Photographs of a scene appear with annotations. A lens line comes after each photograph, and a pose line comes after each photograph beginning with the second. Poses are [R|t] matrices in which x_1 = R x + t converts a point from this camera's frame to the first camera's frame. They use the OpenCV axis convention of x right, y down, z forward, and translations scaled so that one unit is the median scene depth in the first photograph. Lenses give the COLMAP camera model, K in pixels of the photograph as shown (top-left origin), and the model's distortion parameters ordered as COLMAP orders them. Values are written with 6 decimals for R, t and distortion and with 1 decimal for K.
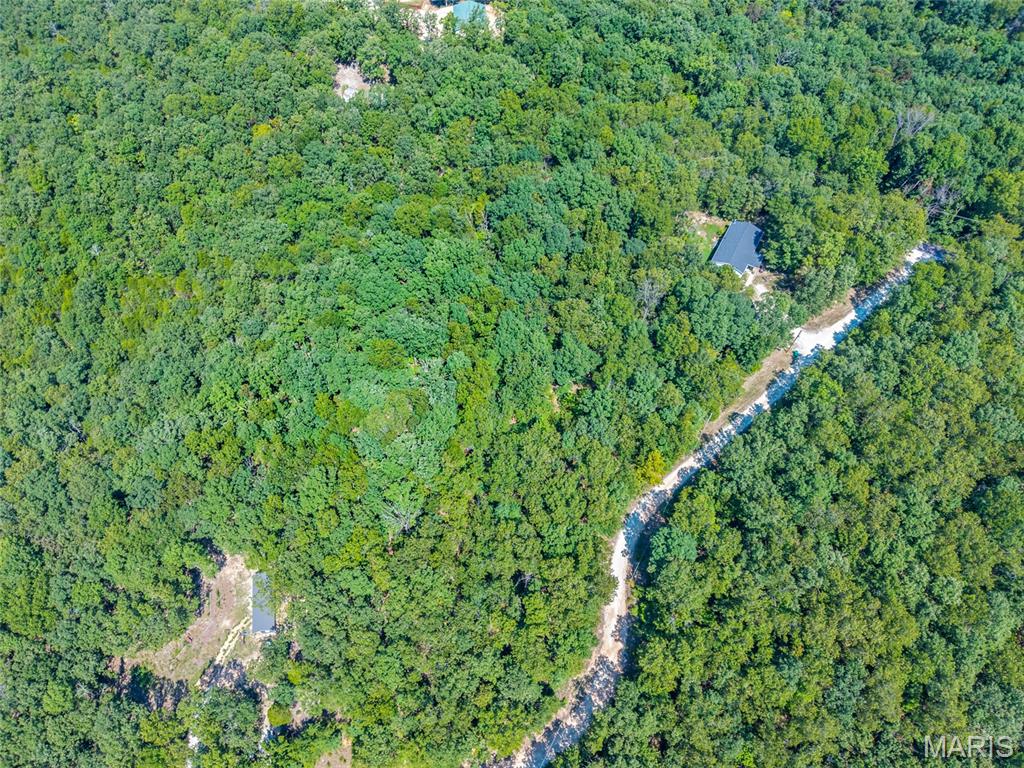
lens RADIAL K [[690.7, 0, 512.0], [0, 690.7, 384.0], [0, 0, 1]] dist [-0.003052, 0.001107]
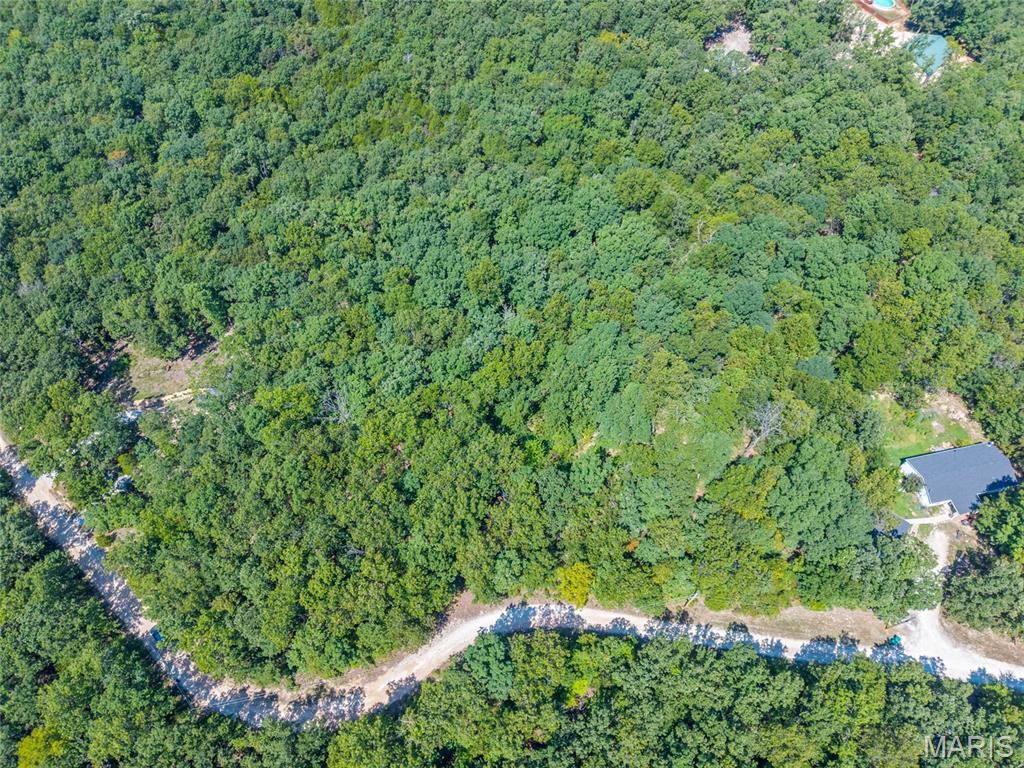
lens RADIAL K [[690.7, 0, 512.0], [0, 690.7, 384.0], [0, 0, 1]] dist [-0.003052, 0.001107]
pose [[0.658647, 0.638781, -0.397672, 0.293221], [-0.636818, 0.754735, 0.157599, -0.105899], [0.400809, 0.149443, 0.903891, 0.235822]]
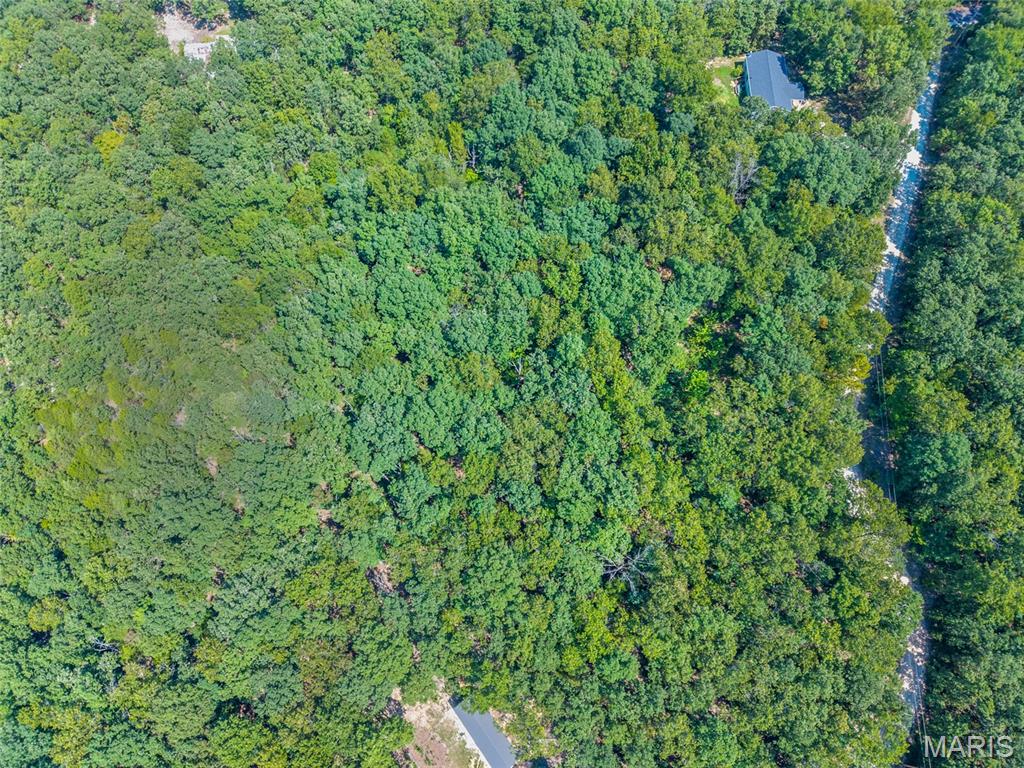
lens RADIAL K [[690.7, 0, 512.0], [0, 690.7, 384.0], [0, 0, 1]] dist [-0.003052, 0.001107]
pose [[0.896999, -0.404414, 0.178445, -0.293684], [0.371882, 0.908643, 0.189925, -0.165691], [-0.238951, -0.104002, 0.965446, 0.266219]]
